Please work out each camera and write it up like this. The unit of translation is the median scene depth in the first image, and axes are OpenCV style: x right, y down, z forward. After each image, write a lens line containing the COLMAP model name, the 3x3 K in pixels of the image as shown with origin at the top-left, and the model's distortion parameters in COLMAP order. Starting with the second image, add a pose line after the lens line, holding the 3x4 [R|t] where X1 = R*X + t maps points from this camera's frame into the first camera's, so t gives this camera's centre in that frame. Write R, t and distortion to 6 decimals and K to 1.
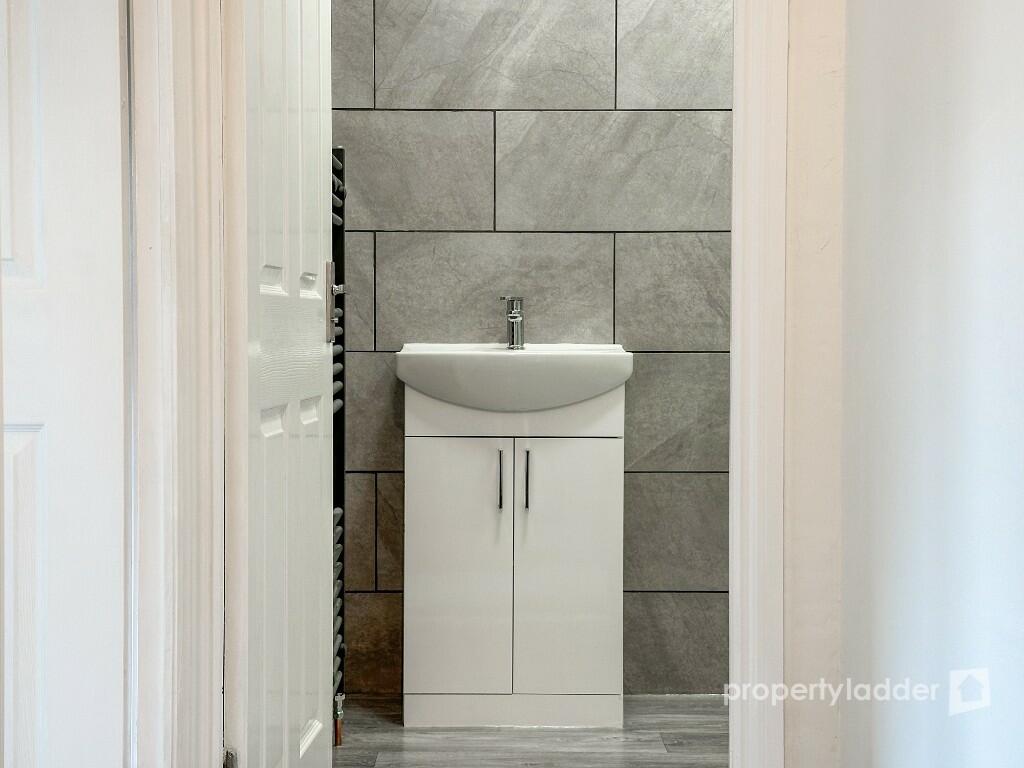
lens RADIAL K [[1620.7, 0, 511.9], [0, 1620.7, 384.5], [0, 0, 1]] dist [0.076363, 0.000000]
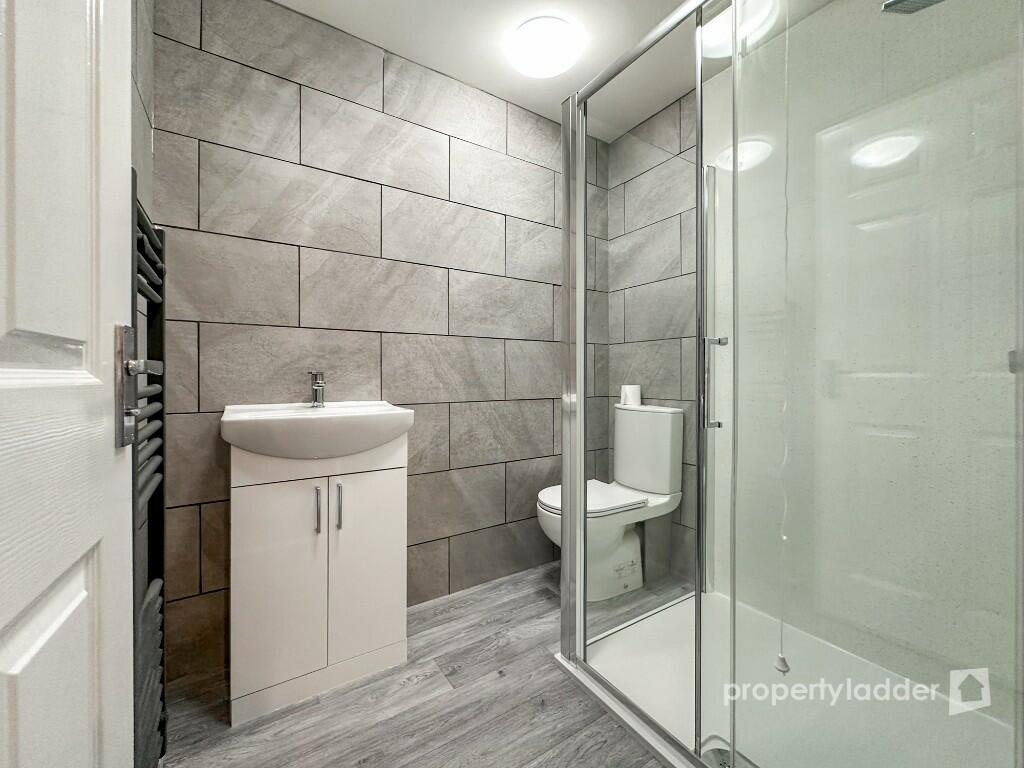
lens RADIAL K [[414.8, 0, 509.7], [0, 414.8, 375.8], [0, 0, 1]] dist [-0.004056, -0.000195]
pose [[0.842093, -0.003195, 0.539323, -0.052999], [0.021466, 0.999389, -0.027595, -0.035736], [-0.538905, 0.034815, 0.841647, 0.581007]]
